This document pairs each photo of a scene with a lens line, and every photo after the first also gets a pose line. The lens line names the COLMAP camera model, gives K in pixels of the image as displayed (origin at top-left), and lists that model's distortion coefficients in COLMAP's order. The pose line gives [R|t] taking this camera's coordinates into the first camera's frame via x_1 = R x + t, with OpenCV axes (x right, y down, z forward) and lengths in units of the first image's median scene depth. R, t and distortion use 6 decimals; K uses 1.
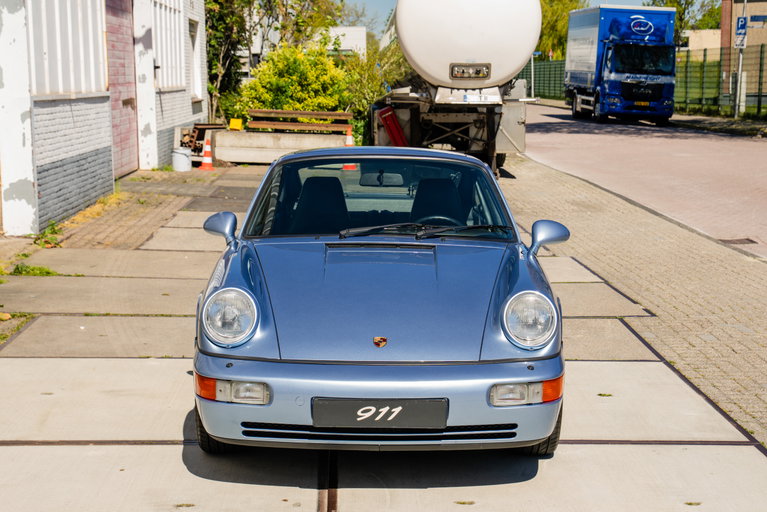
lens RADIAL K [[1515.0, 0, 410.4], [0, 1515.0, 275.6], [0, 0, 1]] dist [0.219225, 0.000000]
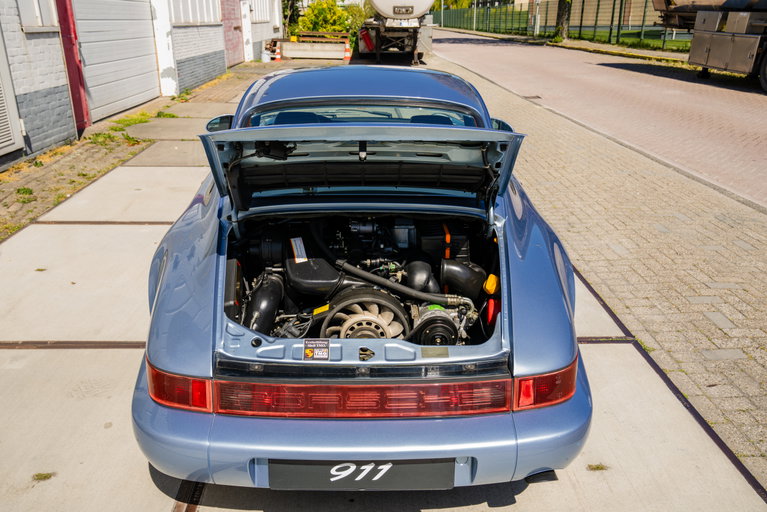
lens RADIAL K [[660.6, 0, 375.1], [0, 660.6, 251.0], [0, 0, 1]] dist [-0.077077, 0.134910]
pose [[0.999795, 0.002214, -0.020110, 0.019782], [0.002042, 0.977877, 0.209172, -0.004454], [0.020129, -0.209170, 0.977672, 0.087012]]
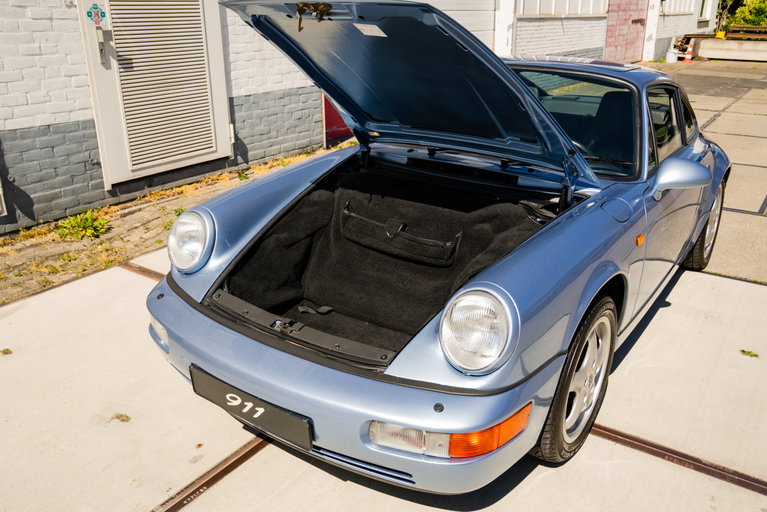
lens RADIAL K [[660.6, 0, 379.6], [0, 660.6, 246.5], [0, 0, 1]] dist [-0.077077, 0.134910]
pose [[0.798684, 0.200411, -0.567397, 0.057268], [-0.074155, 0.968503, 0.237703, -0.020676], [0.597165, -0.147774, 0.788389, 0.209270]]
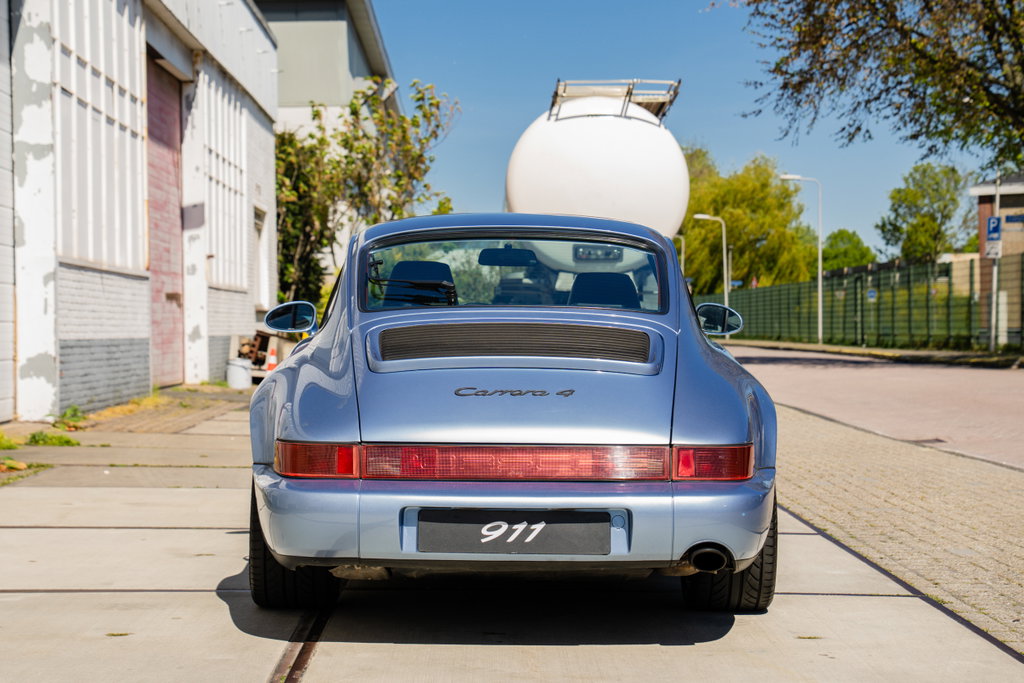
lens RADIAL K [[2135.4, 0, 462.5], [0, 2135.4, 320.9], [0, 0, 1]] dist [0.254836, 0.000000]
pose [[0.998719, -0.003250, -0.050493, 0.023524], [-0.003513, 0.991074, -0.133267, 0.049765], [0.050476, 0.133274, 0.989793, -0.100984]]
